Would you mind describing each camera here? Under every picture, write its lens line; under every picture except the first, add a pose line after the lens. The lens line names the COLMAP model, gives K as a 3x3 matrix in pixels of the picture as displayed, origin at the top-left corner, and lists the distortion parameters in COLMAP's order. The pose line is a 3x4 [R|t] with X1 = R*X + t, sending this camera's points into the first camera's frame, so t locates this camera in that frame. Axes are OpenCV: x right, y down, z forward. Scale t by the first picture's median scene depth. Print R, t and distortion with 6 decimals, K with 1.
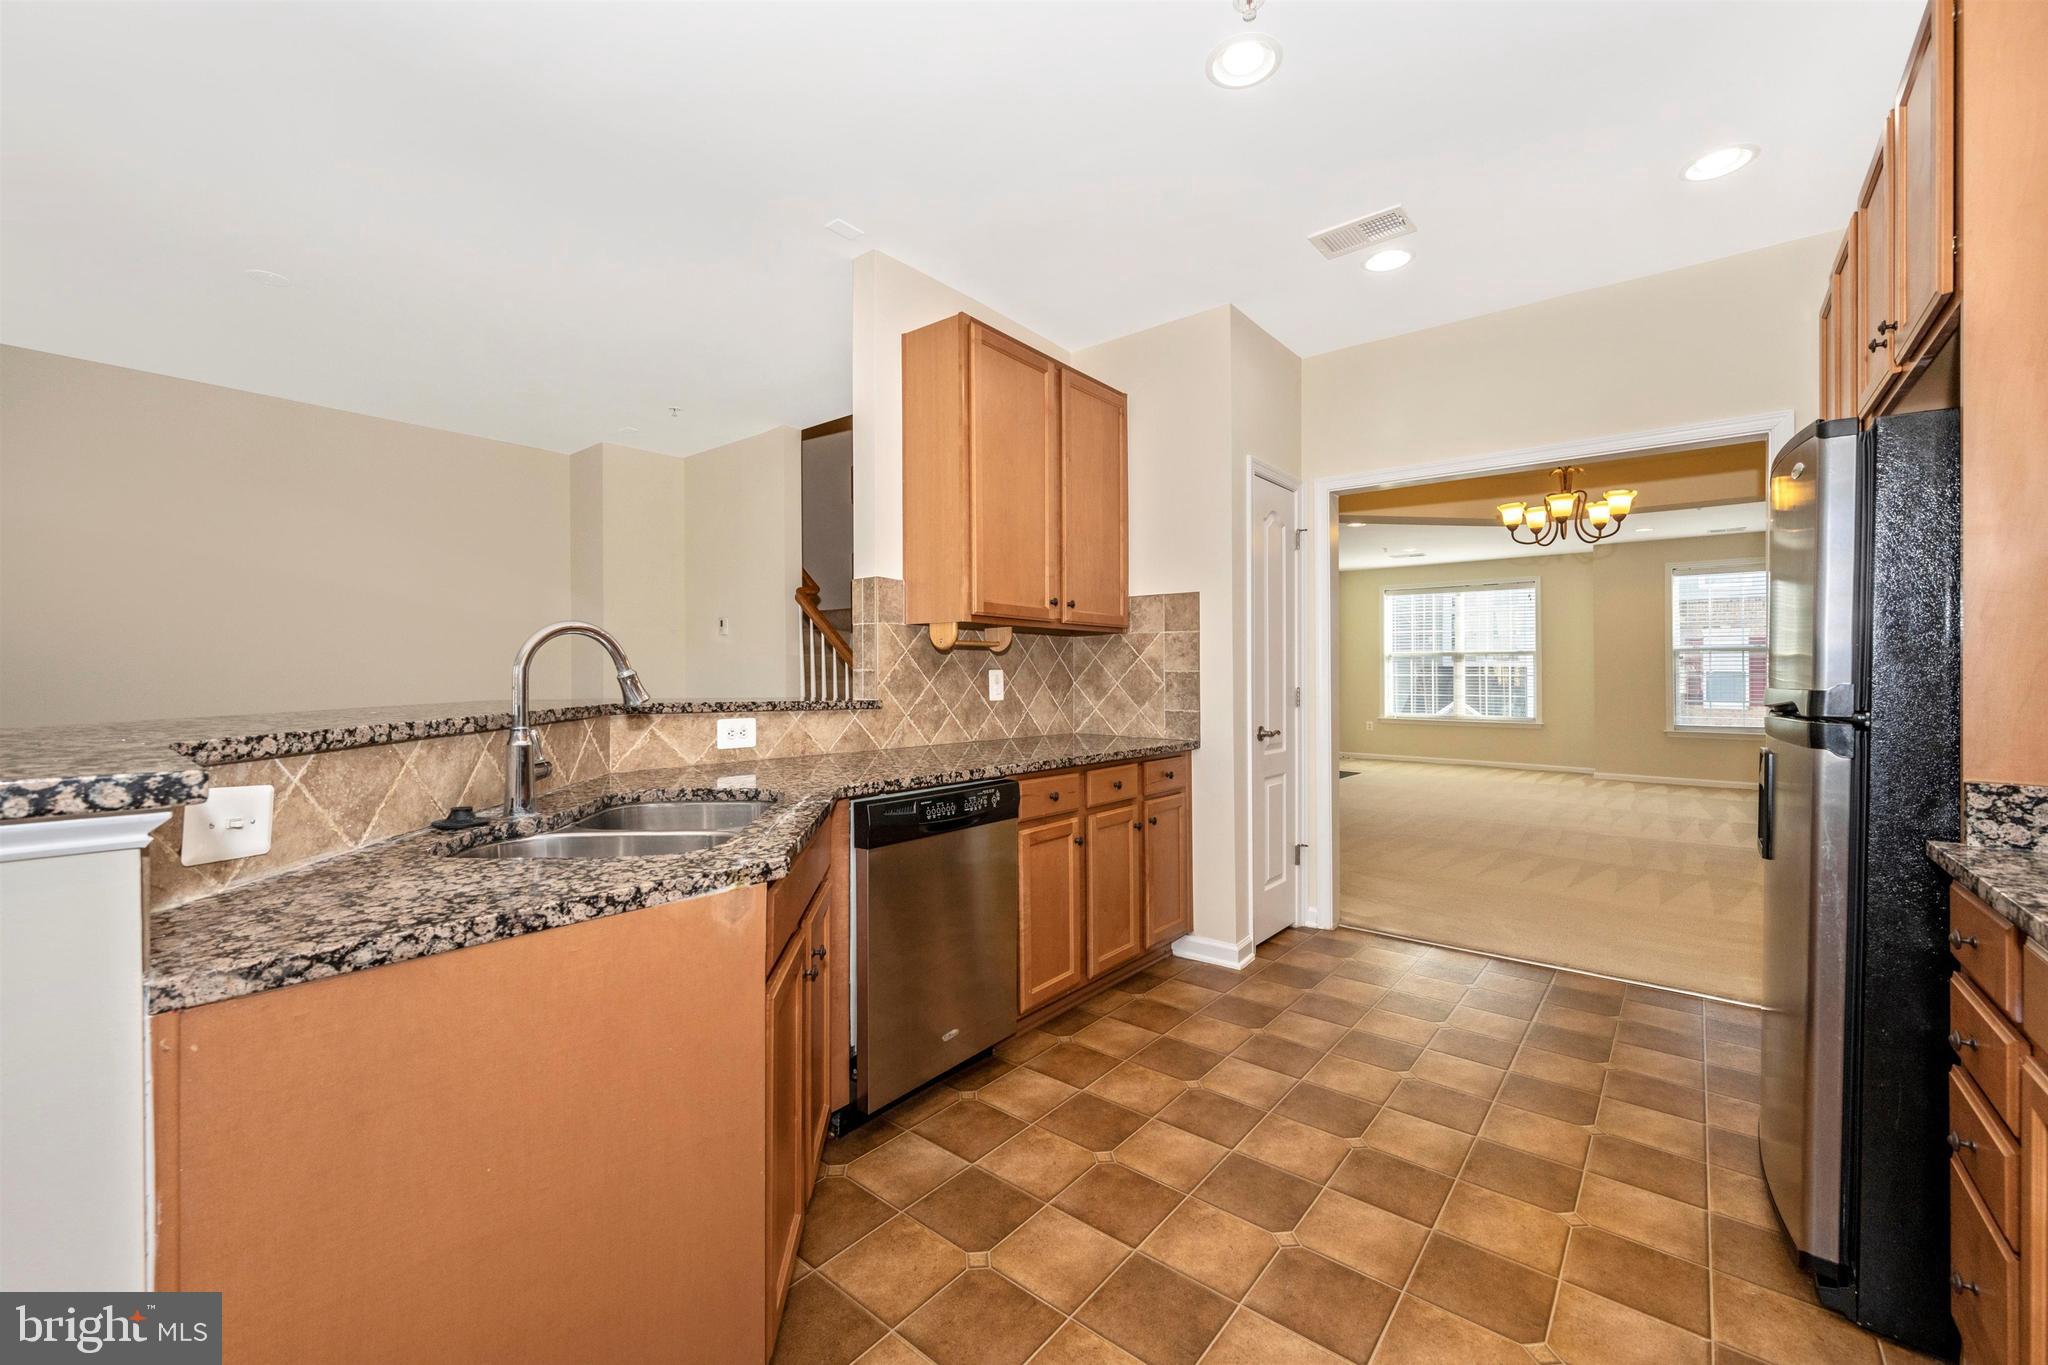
lens RADIAL K [[811.9, 0, 1040.8], [0, 811.9, 669.7], [0, 0, 1]] dist [-0.000105, -0.000511]
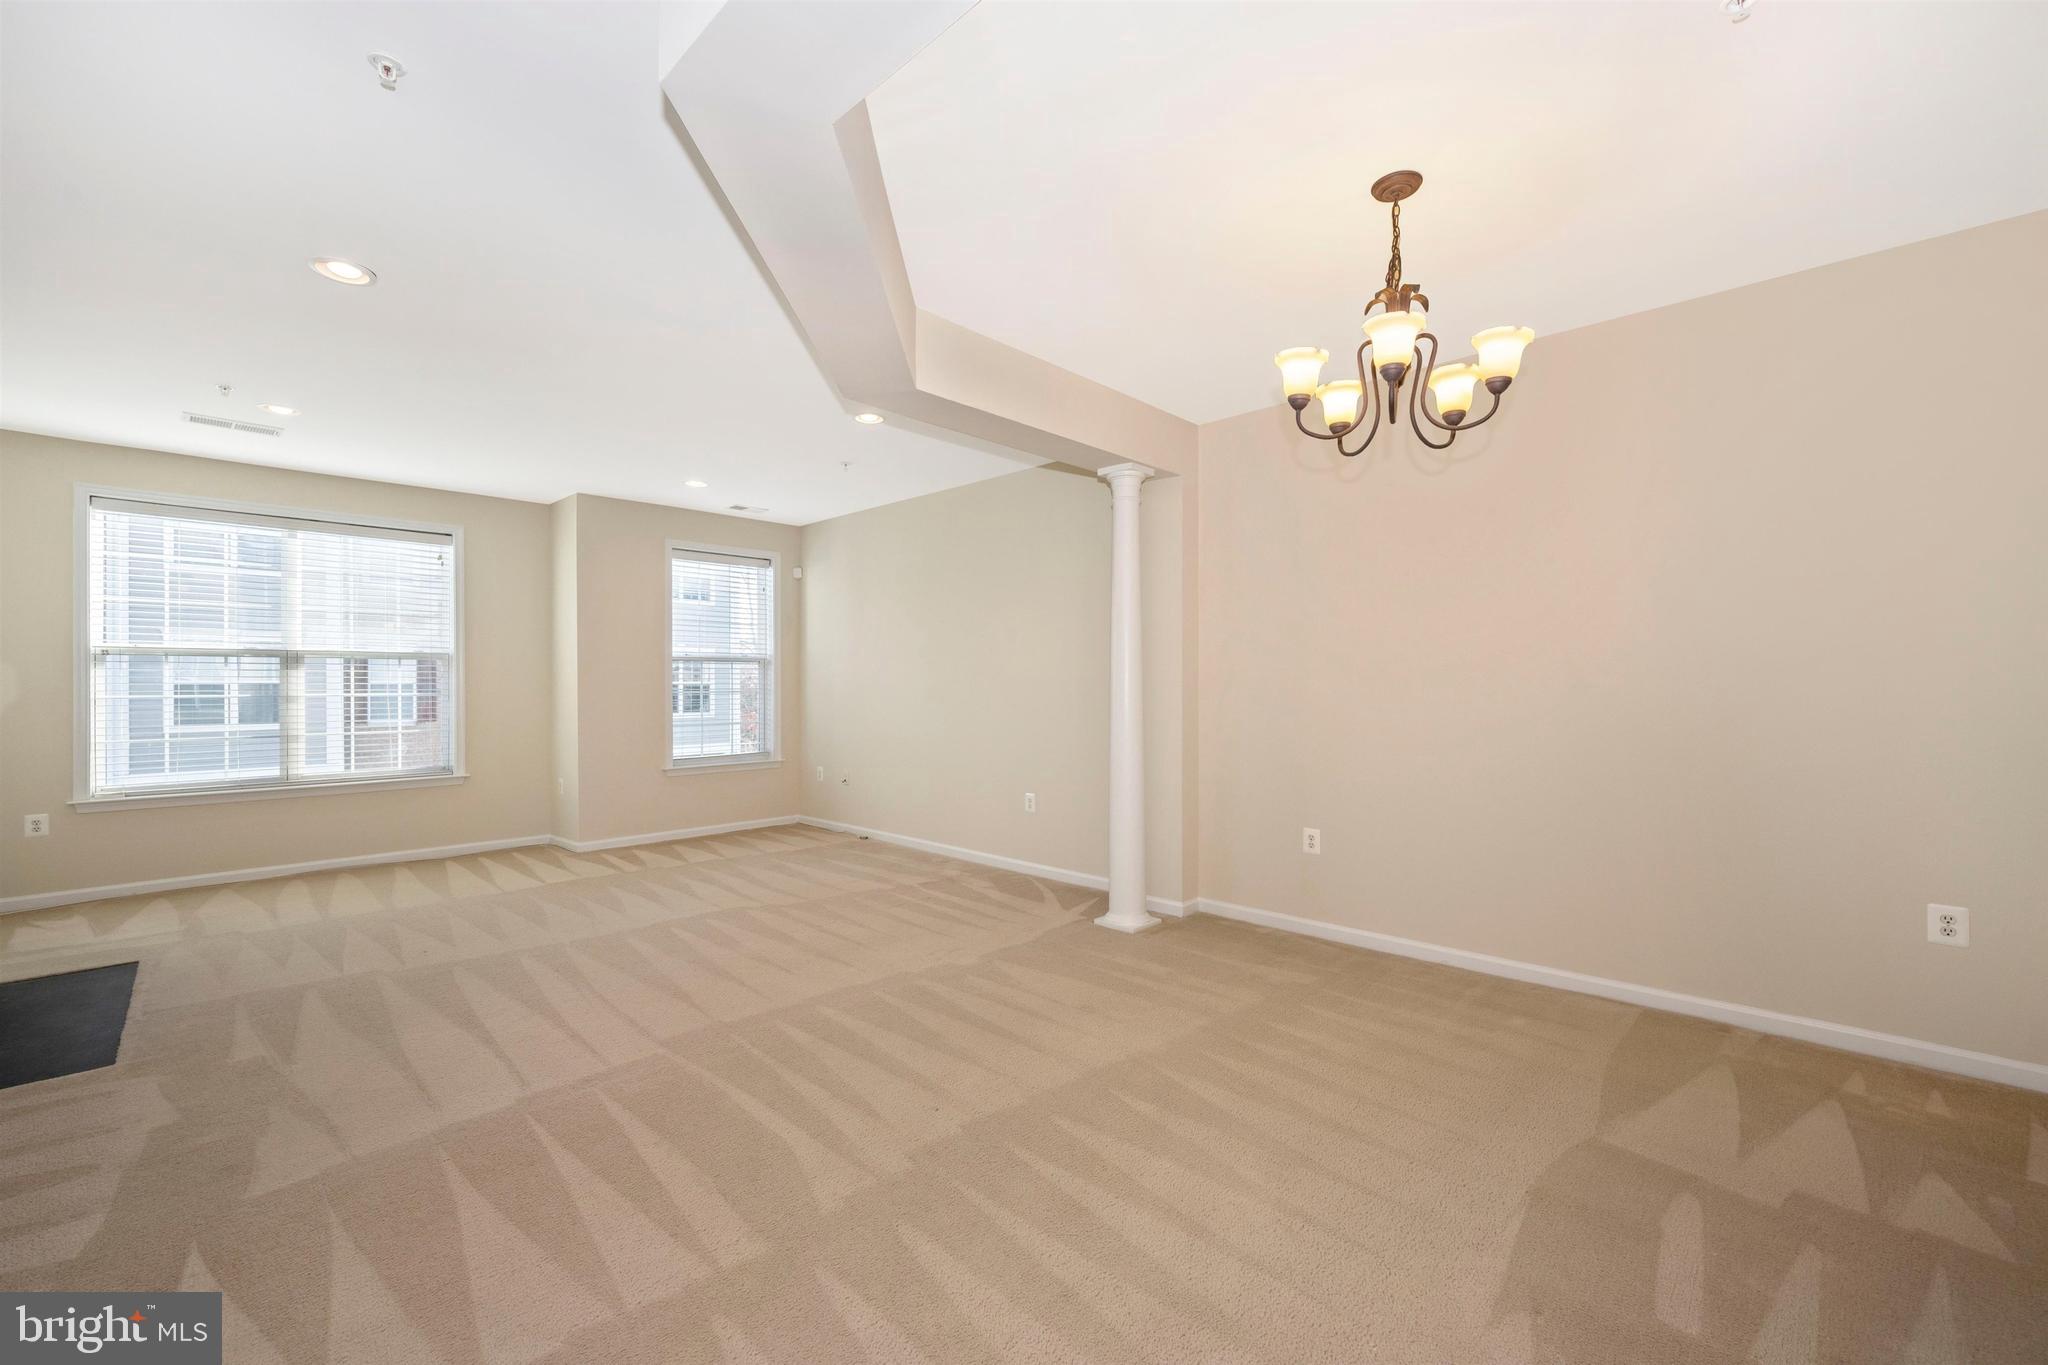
lens RADIAL K [[823.0, 0, 1004.3], [0, 823.0, 671.1], [0, 0, 1]] dist [-0.001624, 0.000016]
pose [[0.108370, 0.012537, 0.994032, 0.199389], [-0.003031, 0.999920, -0.012280, -0.012688], [-0.994106, -0.001682, 0.108399, 1.875563]]
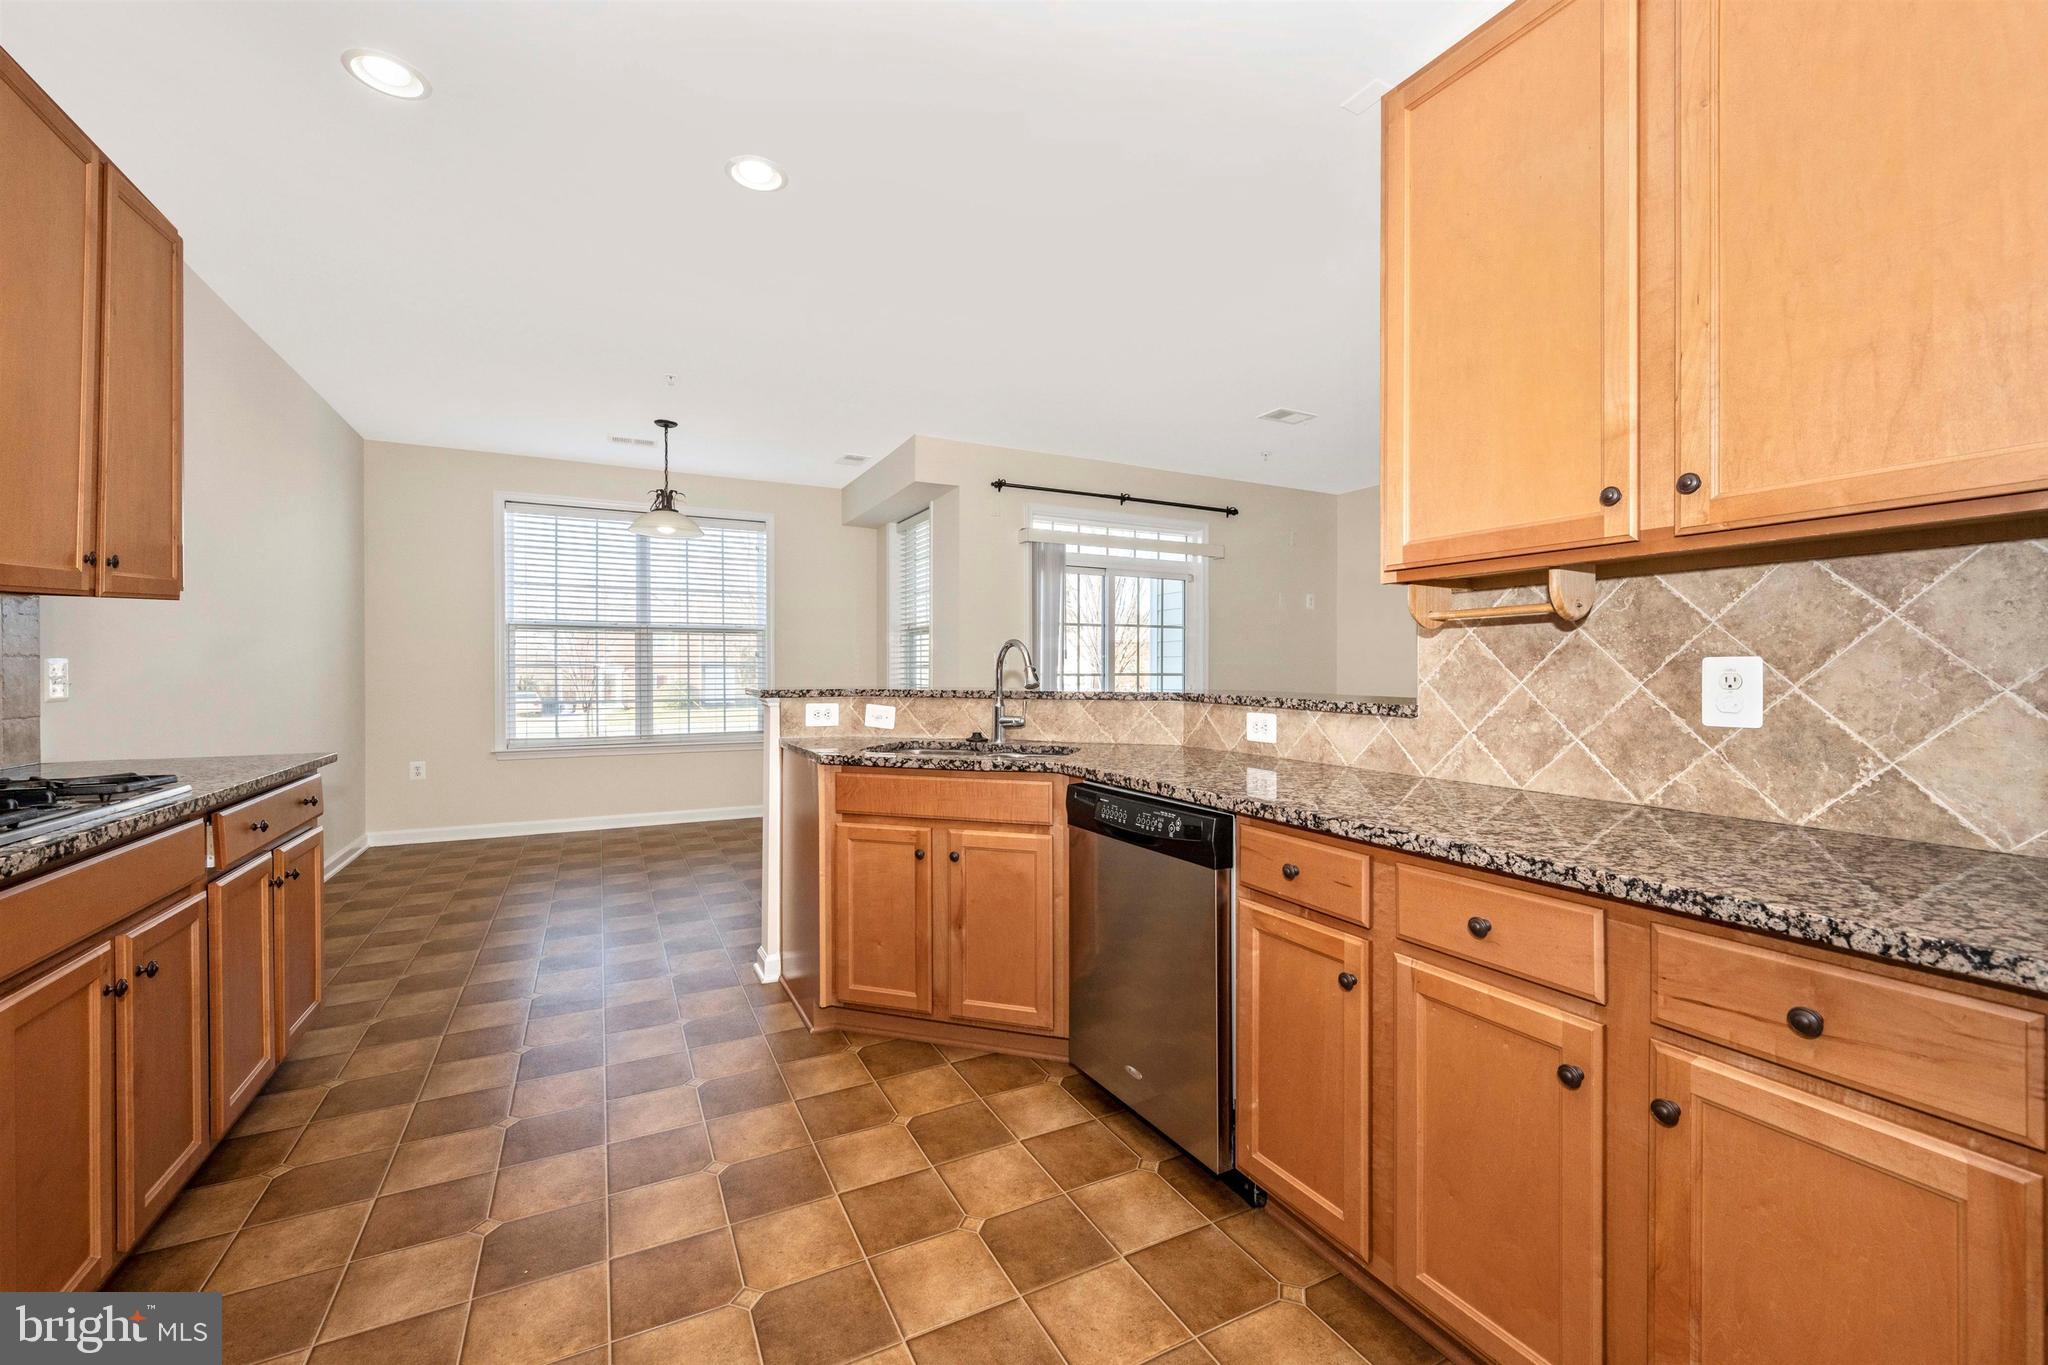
lens RADIAL K [[839.5, 0, 1015.4], [0, 839.5, 662.8], [0, 0, 1]] dist [0.001521, 0.000239]
pose [[-0.418623, -0.016018, -0.908019, 0.591182], [0.000690, 0.999839, -0.017956, 0.012458], [0.908160, -0.008143, -0.418545, 0.953743]]
